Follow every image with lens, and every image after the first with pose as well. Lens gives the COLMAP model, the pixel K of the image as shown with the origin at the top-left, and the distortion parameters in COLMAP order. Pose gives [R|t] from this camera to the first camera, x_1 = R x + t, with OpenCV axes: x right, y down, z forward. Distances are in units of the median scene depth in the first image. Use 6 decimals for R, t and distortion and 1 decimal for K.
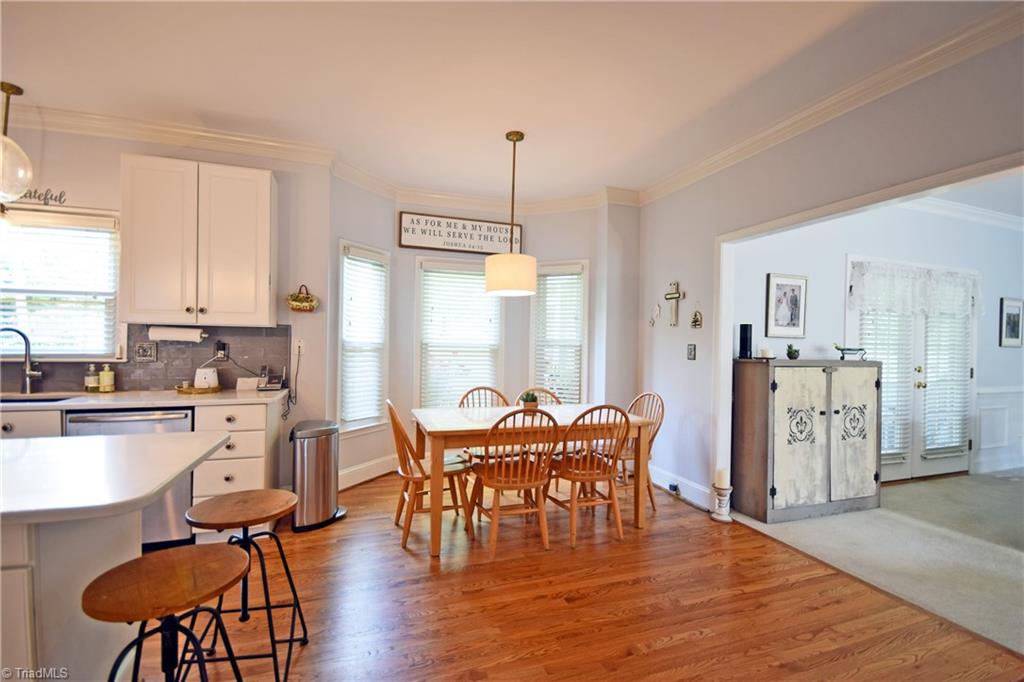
lens RADIAL K [[449.7, 0, 511.5], [0, 449.7, 342.1], [0, 0, 1]] dist [0.019680, -0.017219]
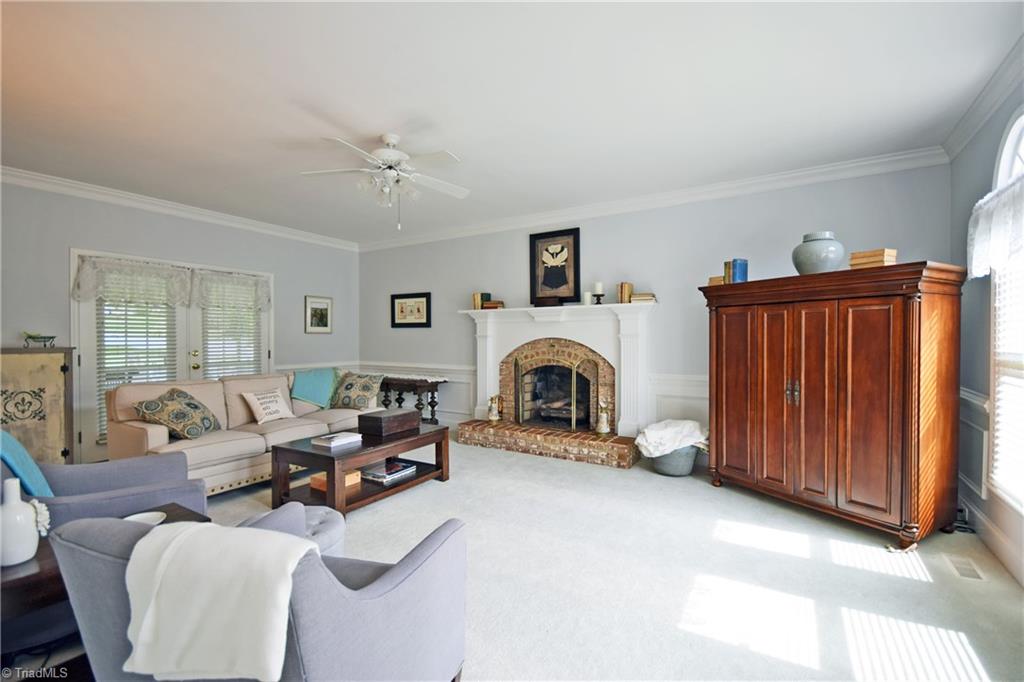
lens RADIAL K [[449.7, 0, 511.5], [0, 449.7, 342.1], [0, 0, 1]] dist [0.019680, -0.017219]
pose [[0.781118, -0.023429, 0.623944, 1.138447], [0.013313, 0.999694, 0.020872, 0.024712], [-0.624241, -0.007998, 0.781191, -0.608816]]
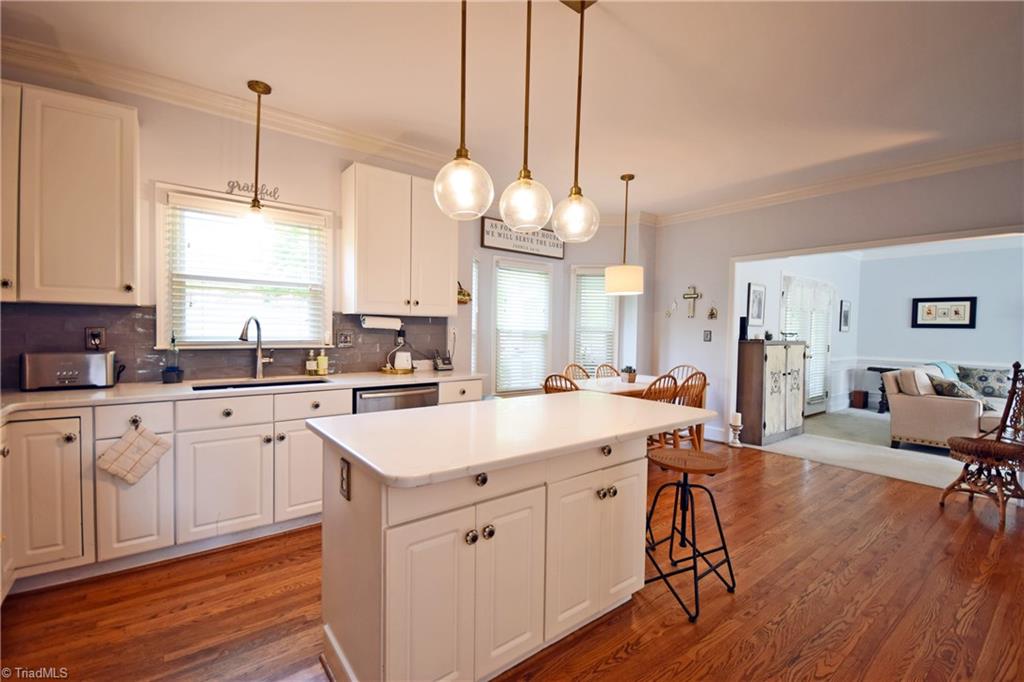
lens RADIAL K [[449.7, 0, 511.5], [0, 449.7, 342.1], [0, 0, 1]] dist [0.019680, -0.017219]
pose [[0.946185, -0.009458, 0.323488, -0.782562], [-0.001930, 0.999390, 0.034867, -0.008899], [-0.323620, -0.033615, 0.945590, -0.188275]]
